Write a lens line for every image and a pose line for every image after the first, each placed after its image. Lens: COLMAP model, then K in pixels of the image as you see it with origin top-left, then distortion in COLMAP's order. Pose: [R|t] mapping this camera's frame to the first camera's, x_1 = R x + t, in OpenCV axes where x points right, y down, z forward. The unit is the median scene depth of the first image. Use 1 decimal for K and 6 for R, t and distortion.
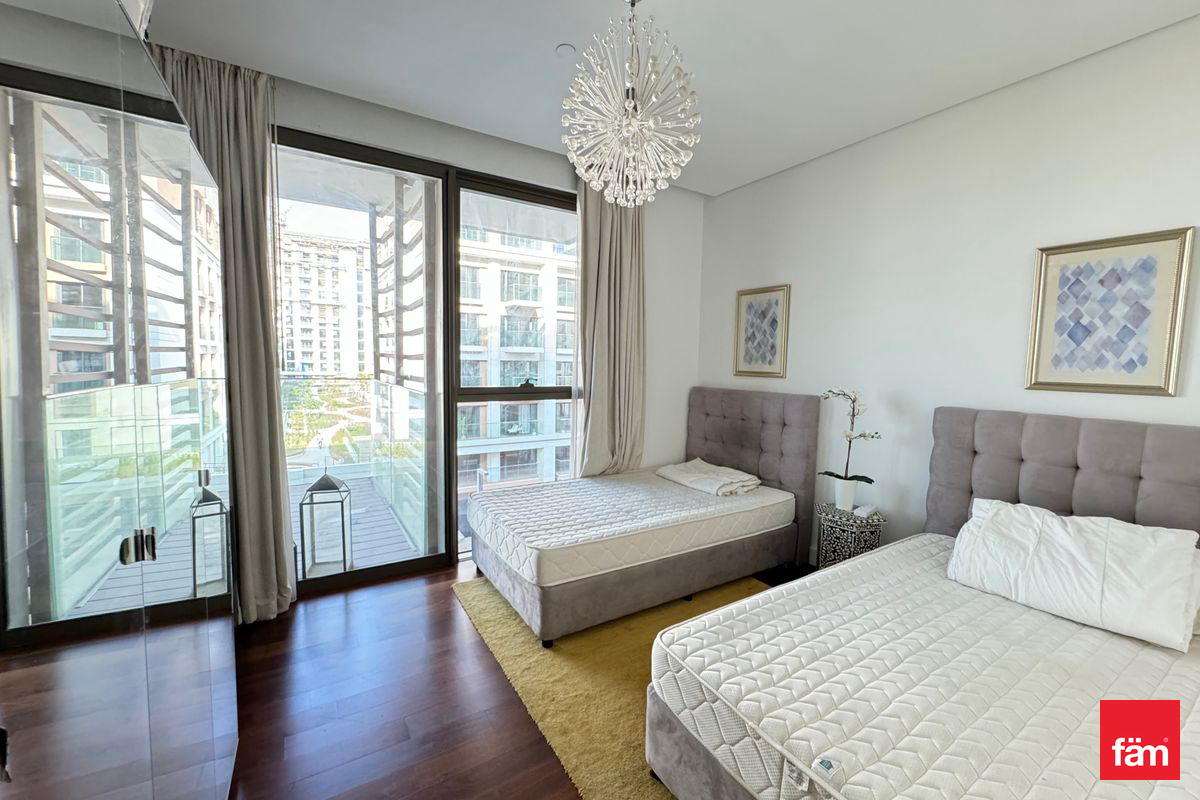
lens RADIAL K [[479.2, 0, 601.3], [0, 479.2, 399.0], [0, 0, 1]] dist [-0.003365, 0.000729]
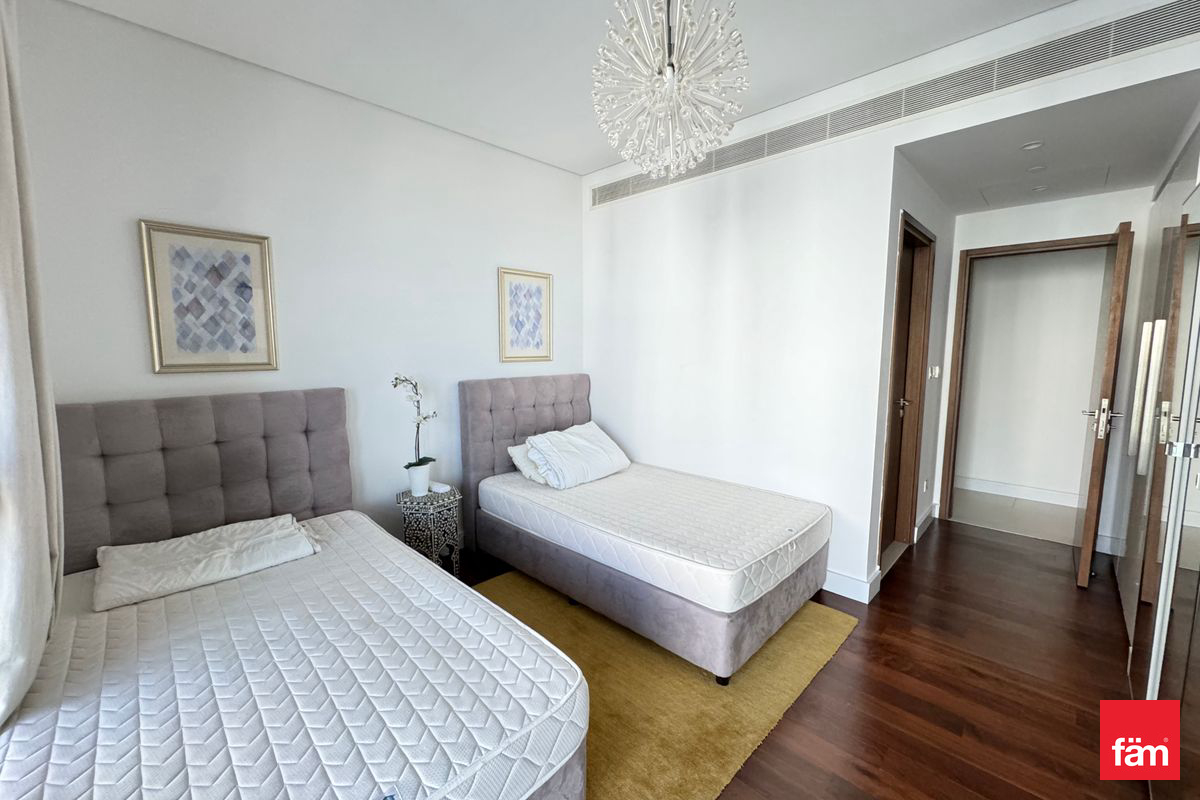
lens RADIAL K [[479.2, 0, 601.3], [0, 479.2, 399.0], [0, 0, 1]] dist [-0.003365, 0.000729]
pose [[-0.226229, -0.122531, 0.966337, -0.665450], [0.080744, 0.986283, 0.143963, -0.101898], [-0.970722, 0.110595, -0.213232, 1.080806]]
